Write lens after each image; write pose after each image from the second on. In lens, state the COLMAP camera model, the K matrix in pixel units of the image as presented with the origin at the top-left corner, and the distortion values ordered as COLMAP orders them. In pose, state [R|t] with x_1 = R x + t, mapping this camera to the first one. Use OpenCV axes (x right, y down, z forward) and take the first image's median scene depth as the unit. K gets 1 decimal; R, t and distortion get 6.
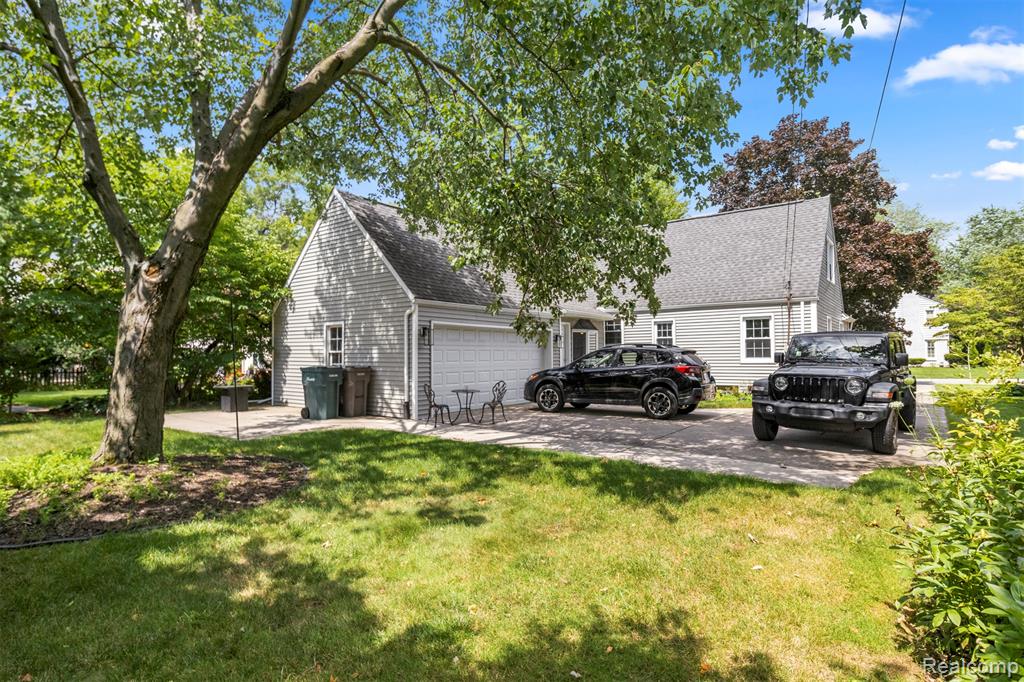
lens RADIAL K [[571.9, 0, 512.0], [0, 571.9, 341.0], [0, 0, 1]] dist [-0.000073, -0.000013]
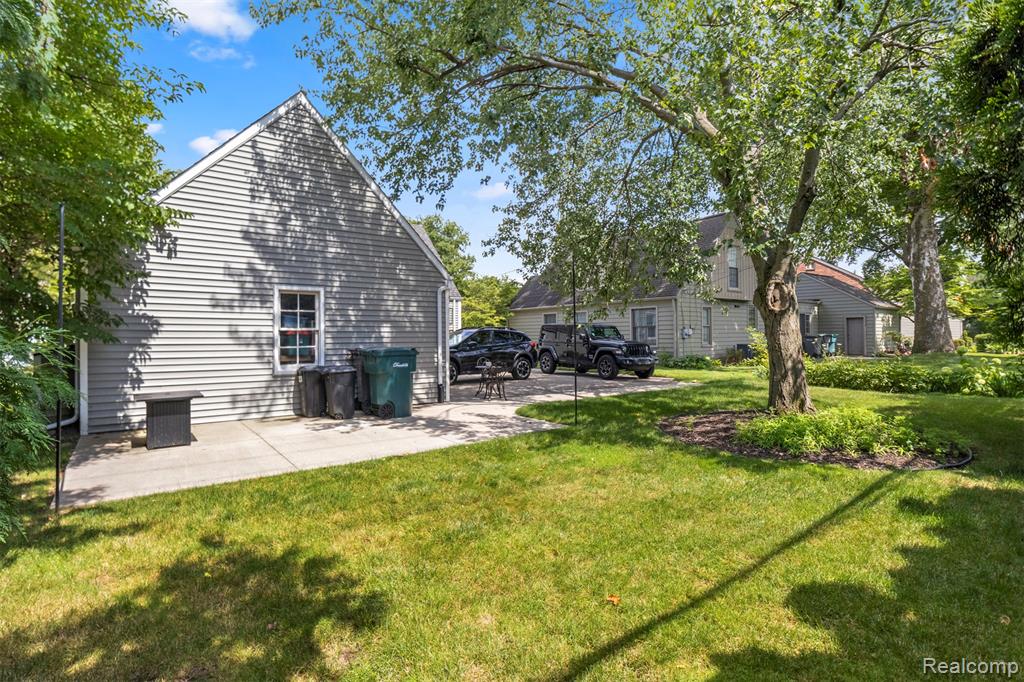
lens RADIAL K [[520.8, 0, 512.0], [0, 520.8, 341.0], [0, 0, 1]] dist [-0.001624, -0.000138]
pose [[0.255789, -0.005565, 0.966717, -0.921437], [-0.020460, 0.999728, 0.011169, 0.022430], [-0.966516, -0.022636, 0.255605, 0.630650]]
